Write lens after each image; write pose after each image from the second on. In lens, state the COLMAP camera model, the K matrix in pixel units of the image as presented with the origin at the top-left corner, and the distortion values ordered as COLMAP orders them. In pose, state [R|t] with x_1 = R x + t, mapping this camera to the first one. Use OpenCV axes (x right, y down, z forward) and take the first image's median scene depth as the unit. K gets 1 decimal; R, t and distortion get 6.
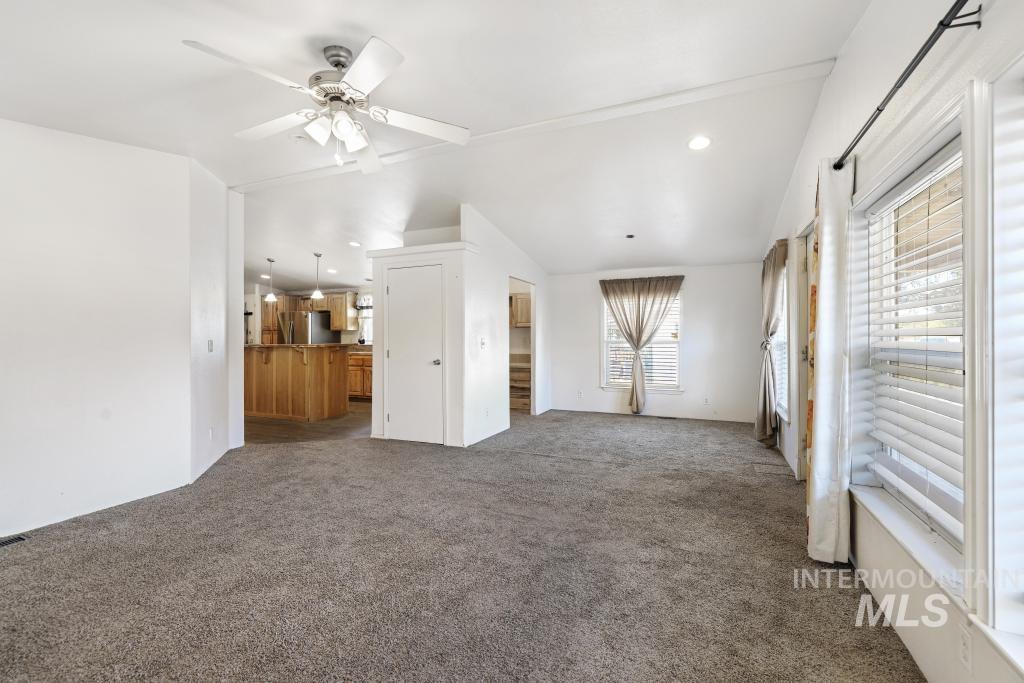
lens RADIAL K [[442.5, 0, 519.6], [0, 442.5, 339.8], [0, 0, 1]] dist [0.004401, -0.002492]
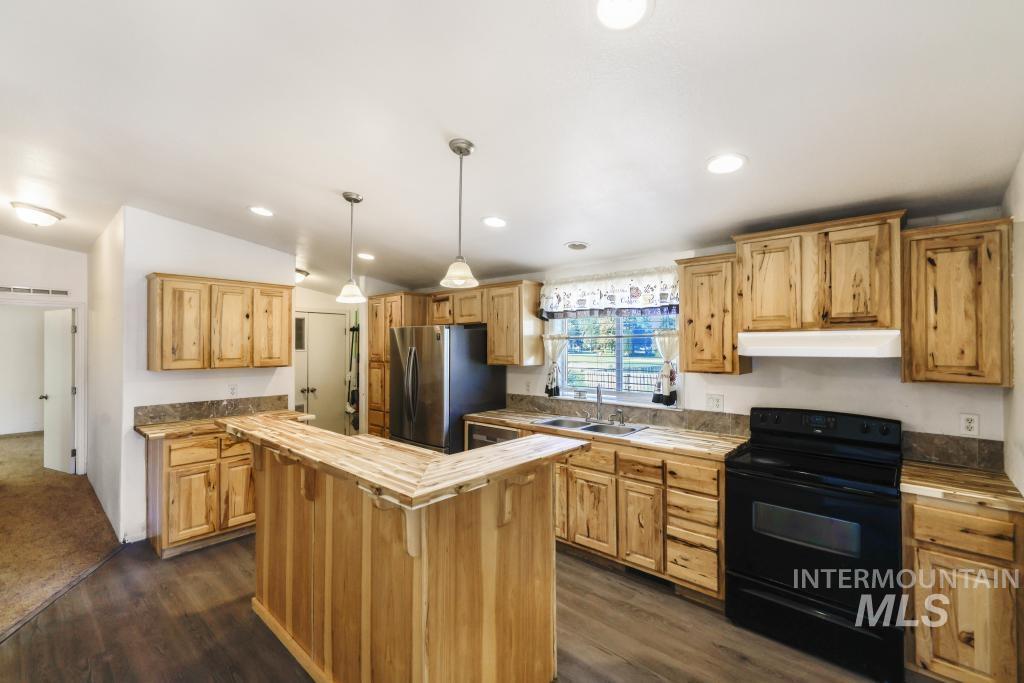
lens RADIAL K [[442.5, 0, 511.3], [0, 442.5, 340.5], [0, 0, 1]] dist [0.004401, -0.002492]
pose [[0.948524, -0.004172, -0.316677, -0.336771], [-0.000289, 0.999901, -0.014039, -0.053854], [0.316704, 0.013407, 0.948430, 0.746556]]
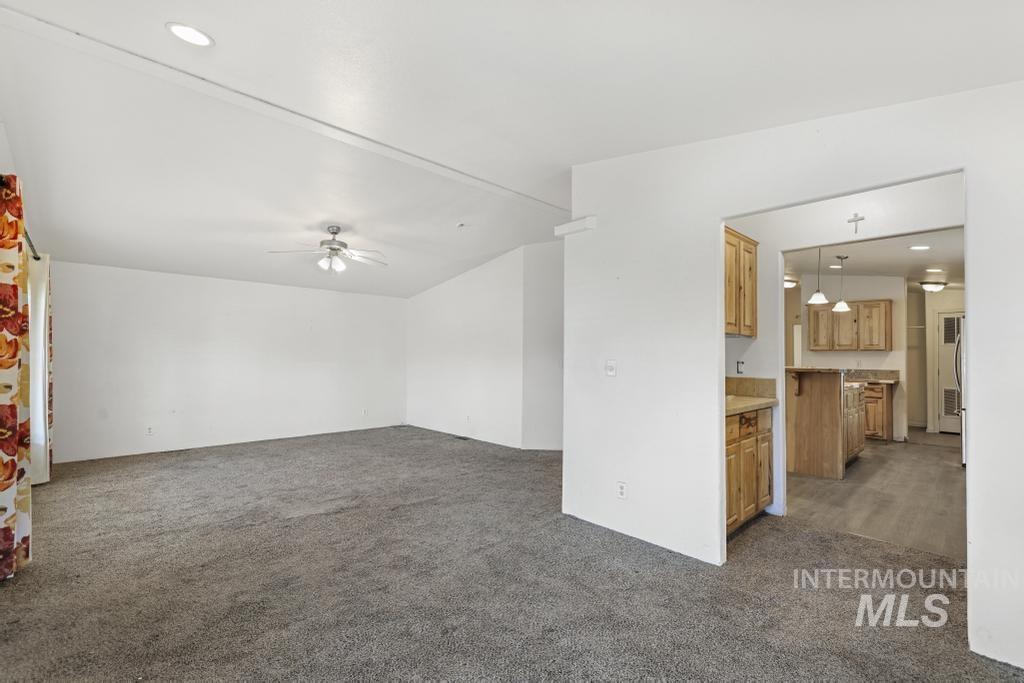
lens RADIAL K [[442.5, 0, 503.0], [0, 442.5, 349.9], [0, 0, 1]] dist [0.004401, -0.002492]
pose [[-0.399759, -0.016917, -0.916464, 0.408057], [-0.009652, 0.999852, -0.014246, -0.005176], [0.916570, 0.003150, -0.399863, 0.850076]]
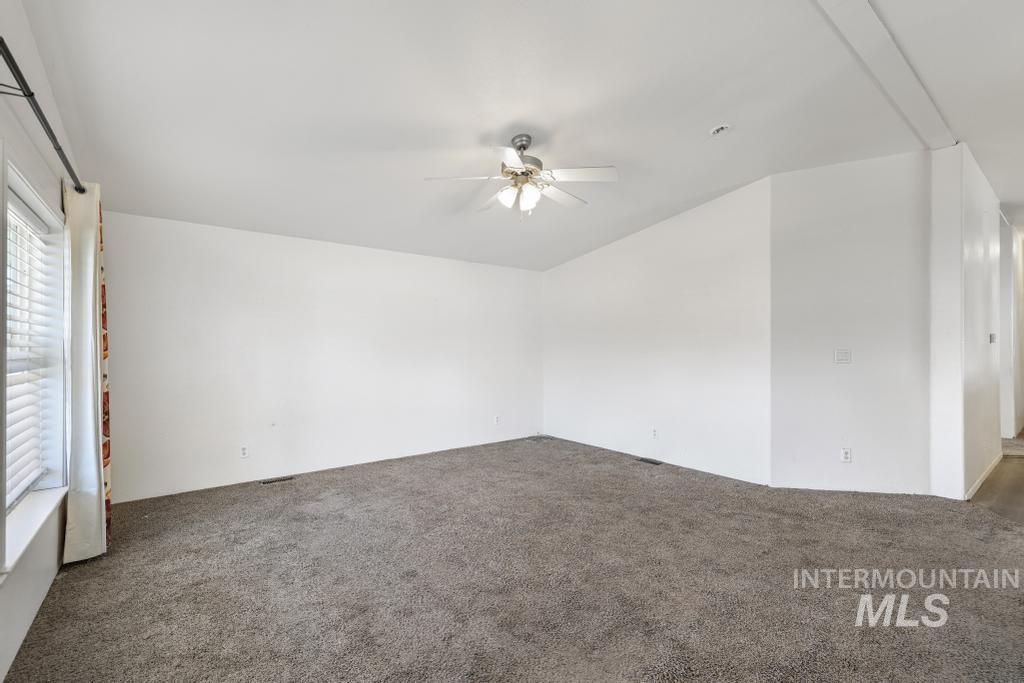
lens RADIAL K [[442.5, 0, 503.3], [0, 442.5, 346.3], [0, 0, 1]] dist [0.004401, -0.002492]
pose [[-0.495241, -0.000561, -0.868755, 0.258511], [-0.002333, 0.999997, 0.000684, -0.003225], [0.868752, 0.002365, -0.495241, 0.519791]]
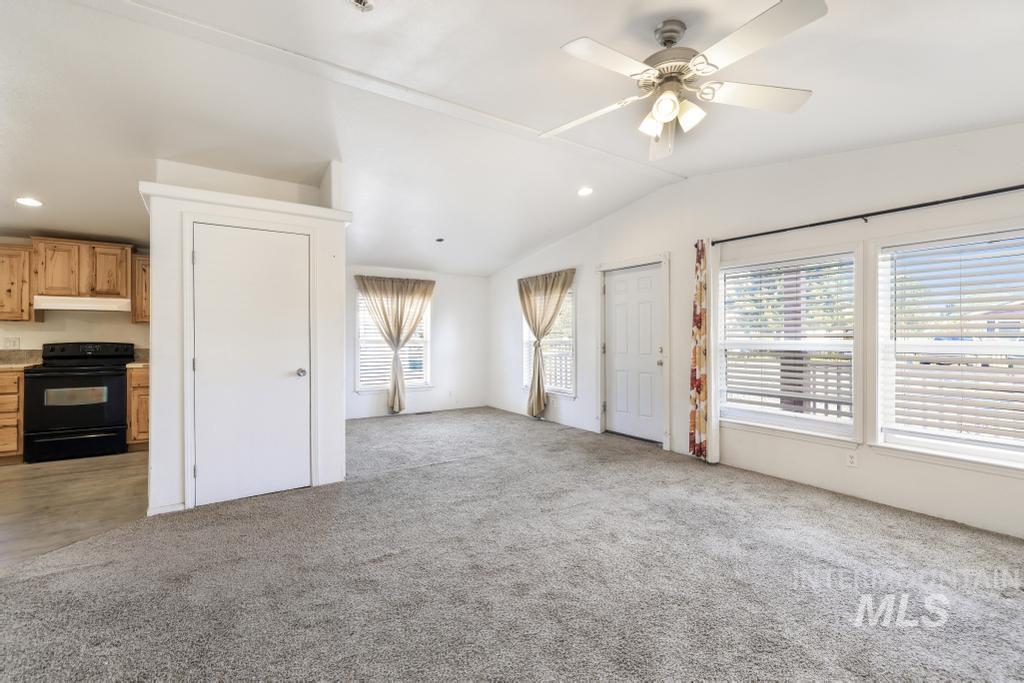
lens RADIAL K [[442.5, 0, 505.2], [0, 442.5, 337.3], [0, 0, 1]] dist [0.004401, -0.002492]
pose [[0.546746, 0.000603, 0.837298, -0.437312], [0.001311, 0.999998, -0.001576, -0.002709], [-0.837298, 0.001960, 0.546744, 0.247878]]
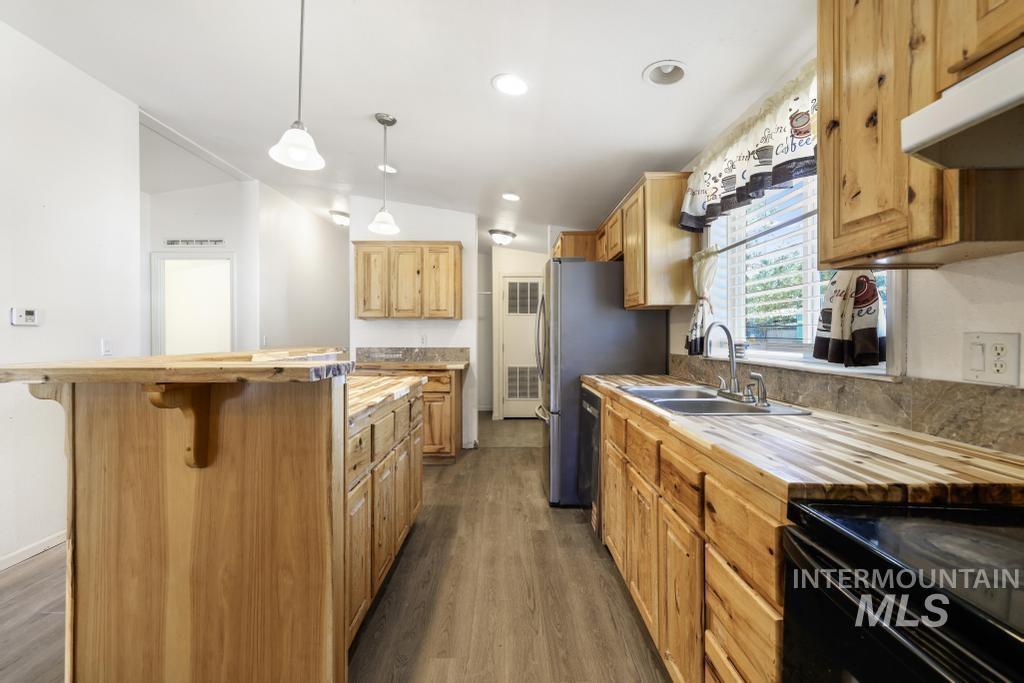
lens RADIAL K [[442.5, 0, 499.9], [0, 442.5, 335.0], [0, 0, 1]] dist [0.004401, -0.002492]
pose [[0.389271, 0.000756, -0.921123, -0.205492], [-0.001004, 0.999999, 0.000396, -0.002542], [0.921123, 0.000770, 0.389272, 1.042394]]
